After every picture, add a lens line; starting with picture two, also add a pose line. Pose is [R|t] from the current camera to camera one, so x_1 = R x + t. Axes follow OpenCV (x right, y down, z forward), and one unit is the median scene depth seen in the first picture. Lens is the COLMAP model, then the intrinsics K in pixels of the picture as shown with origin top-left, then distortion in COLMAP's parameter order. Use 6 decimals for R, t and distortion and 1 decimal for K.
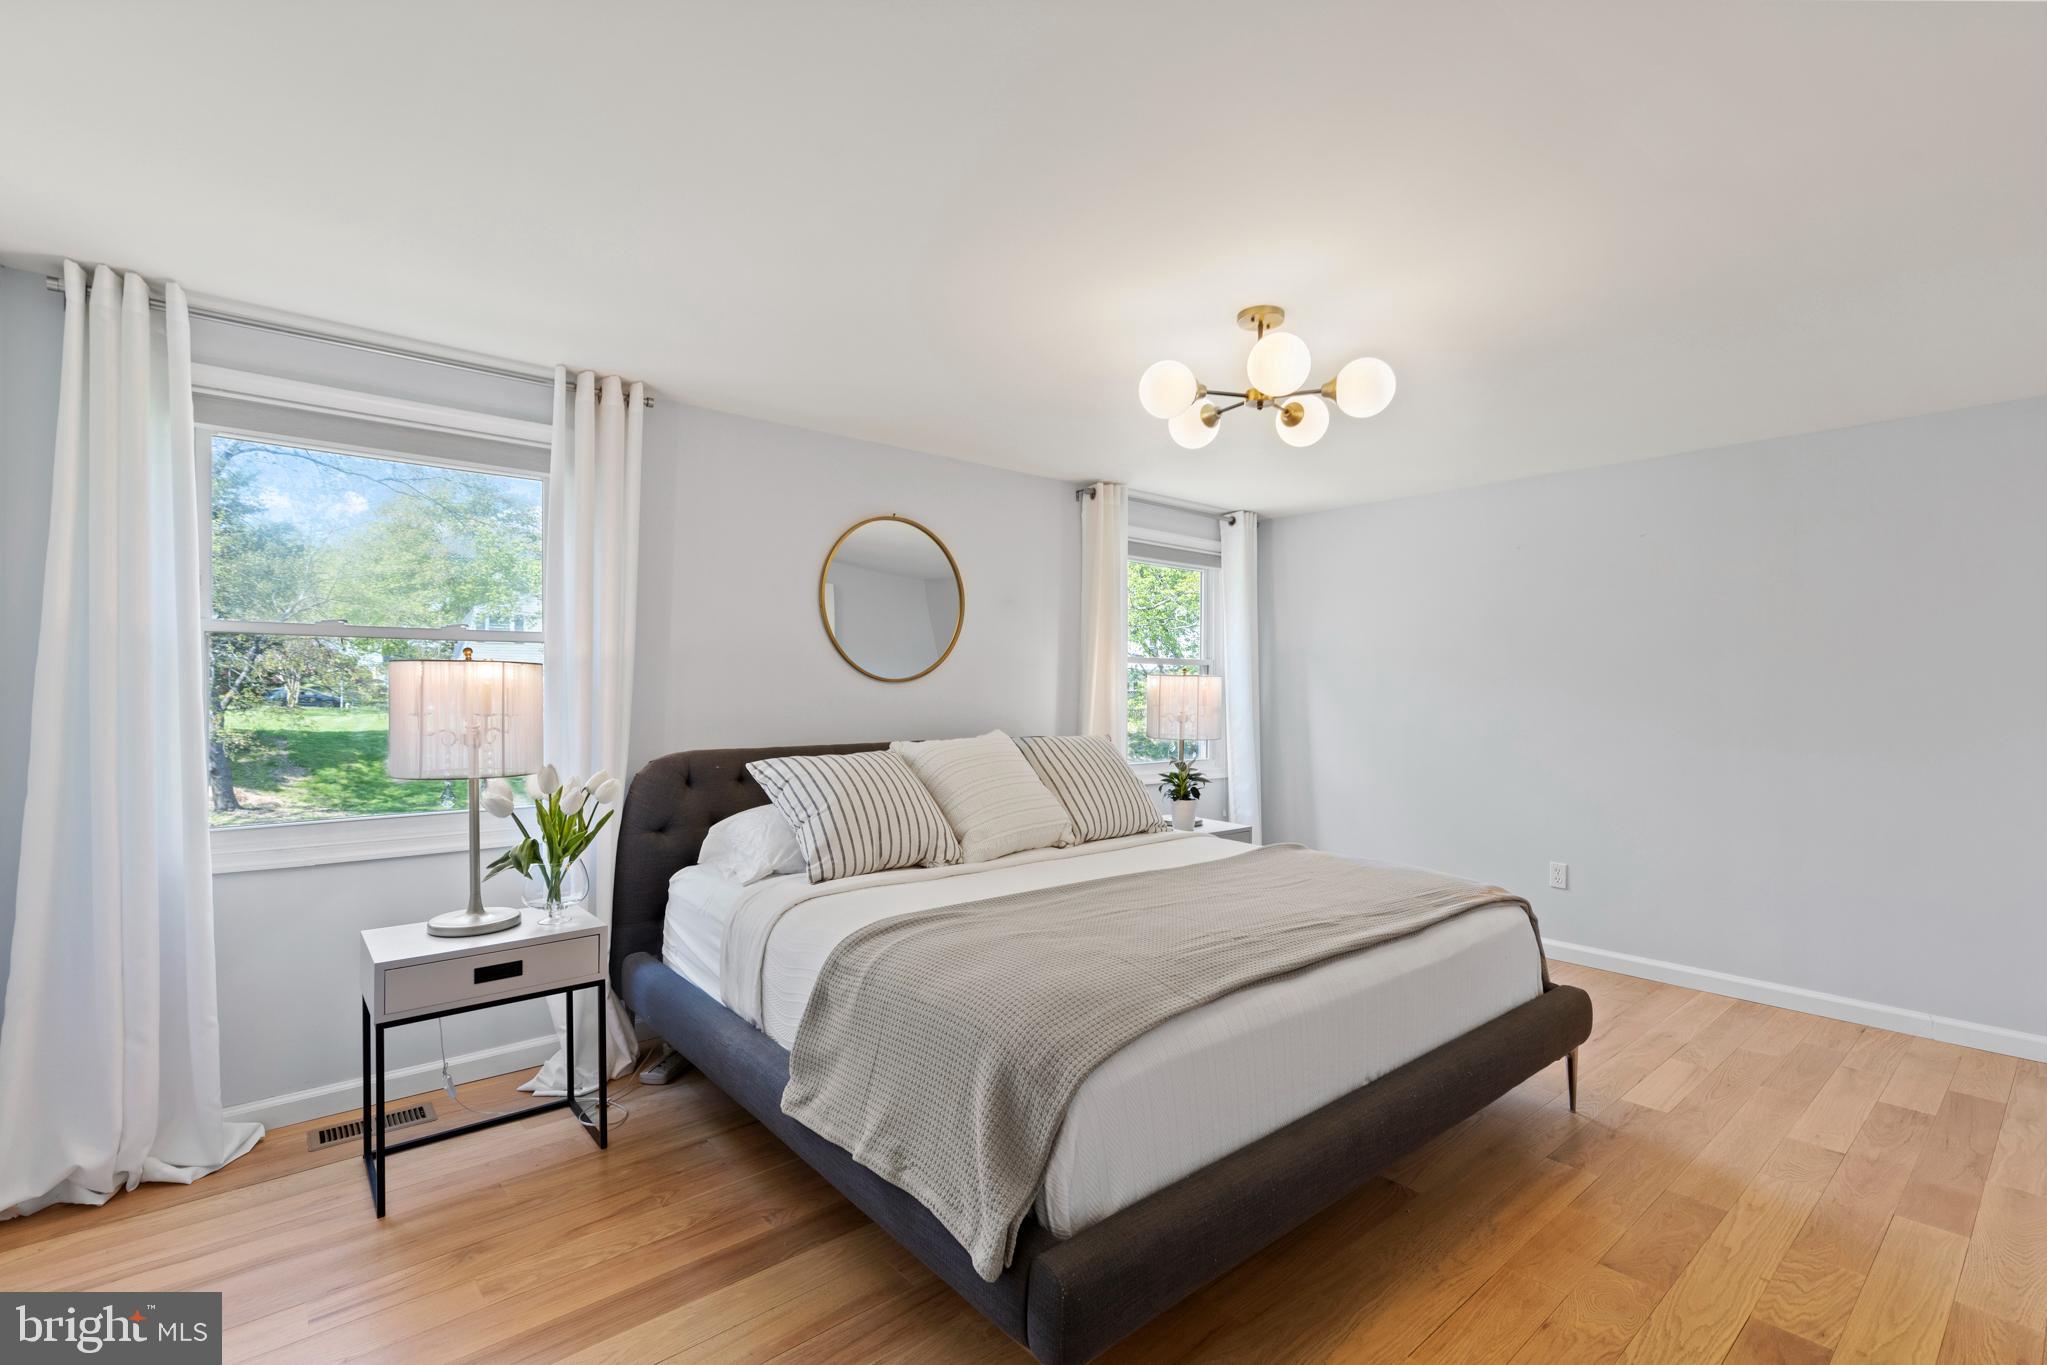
lens RADIAL K [[924.0, 0, 1026.9], [0, 924.0, 684.2], [0, 0, 1]] dist [0.001468, 0.000263]
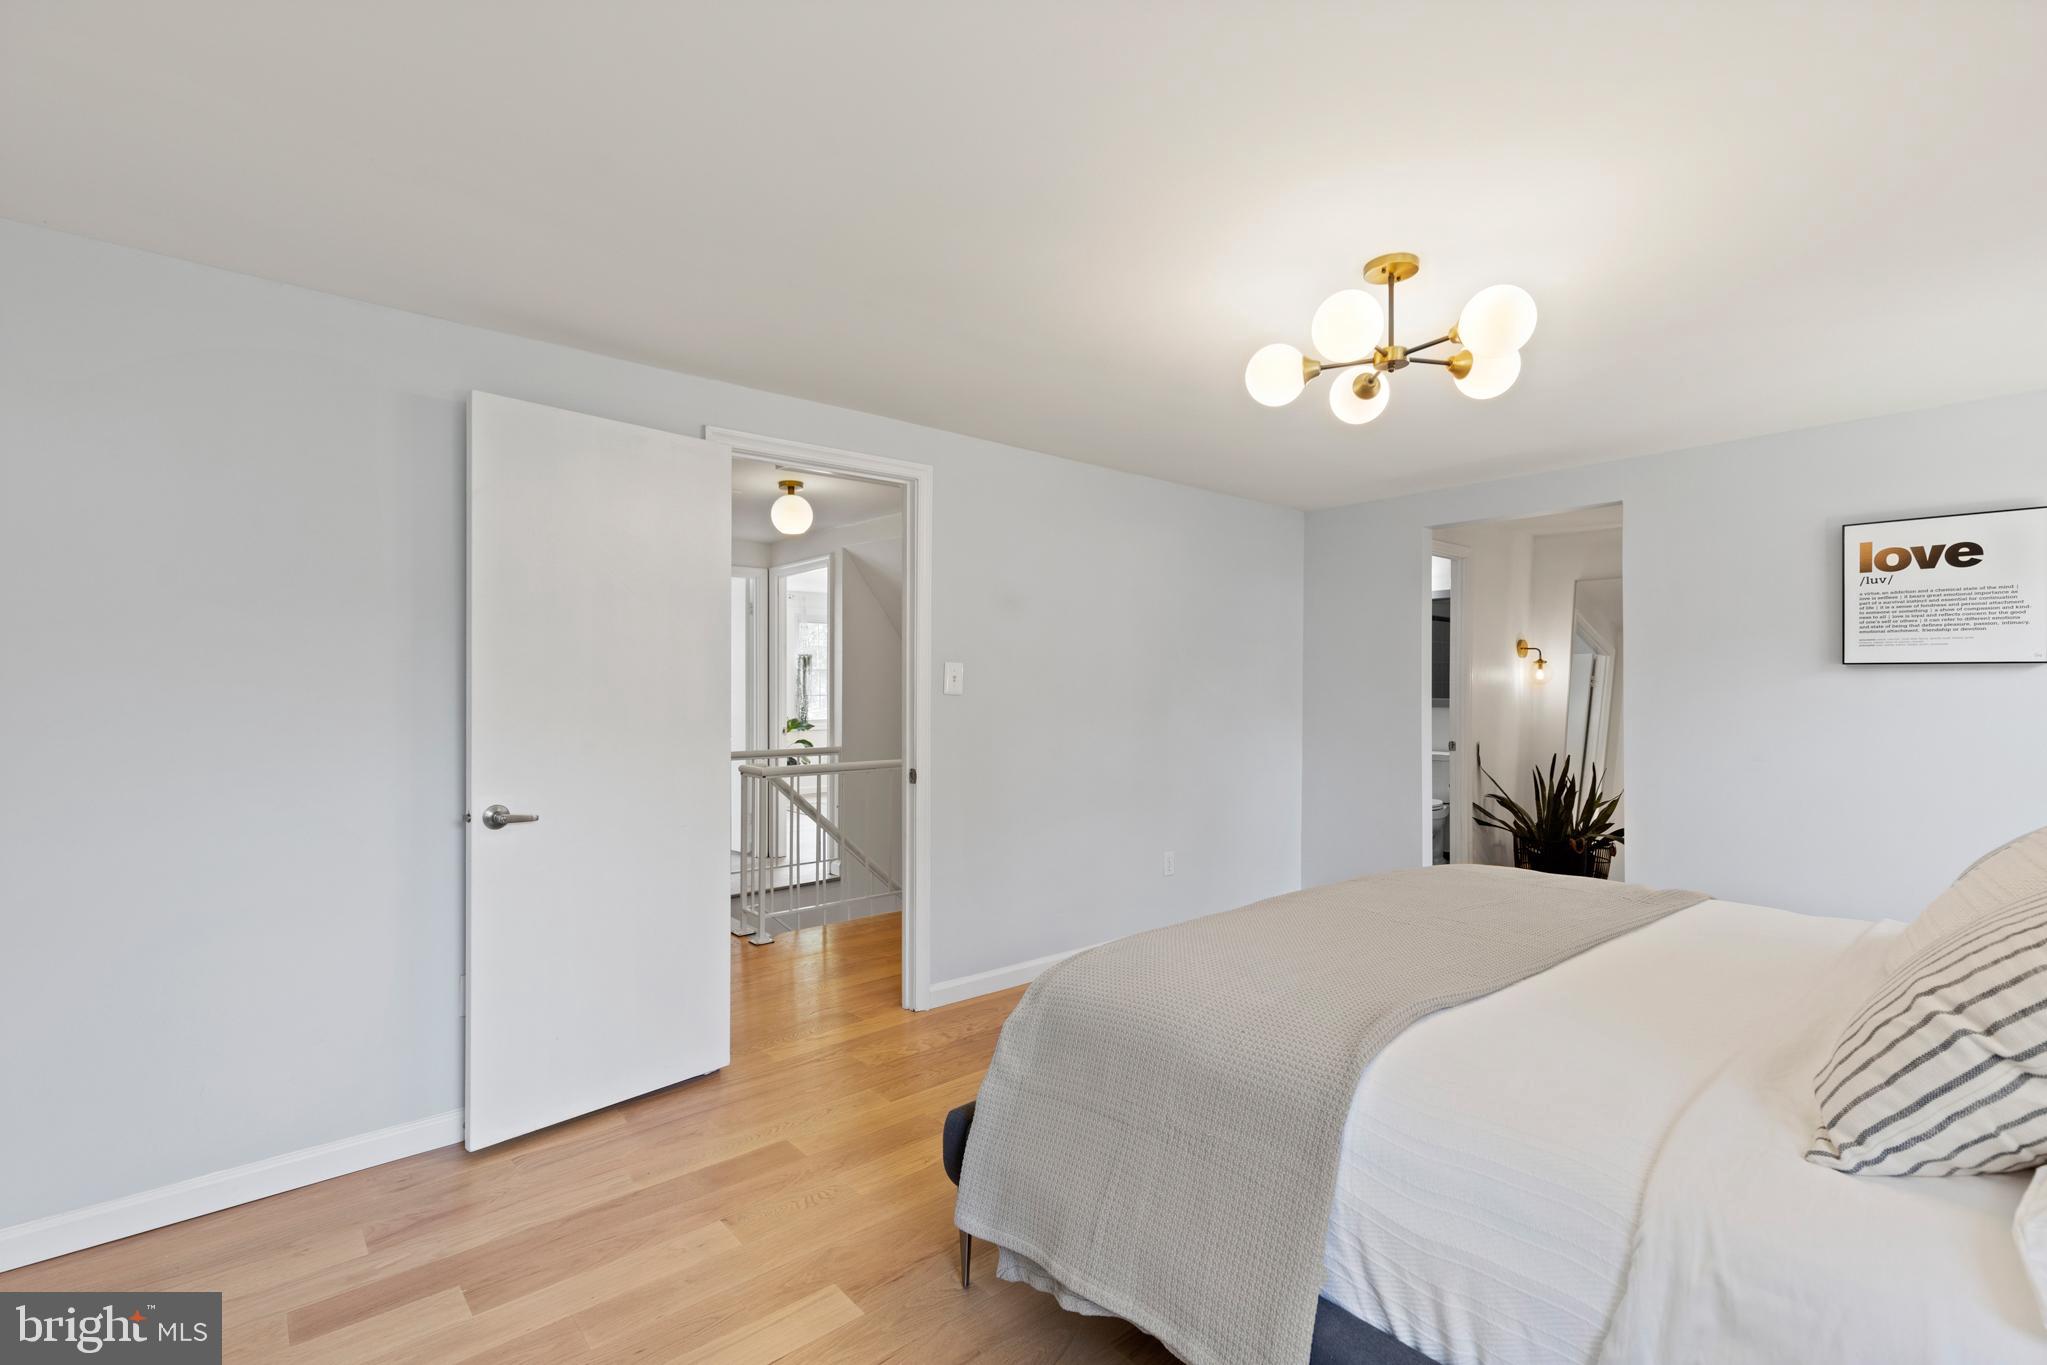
lens RADIAL K [[924.0, 0, 1026.9], [0, 924.0, 684.2], [0, 0, 1]] dist [0.001468, 0.000263]
pose [[-0.999981, -0.003519, -0.005092, 0.574322], [-0.003488, 0.999975, -0.006169, 0.007458], [0.005113, -0.006152, -0.999968, 1.785773]]
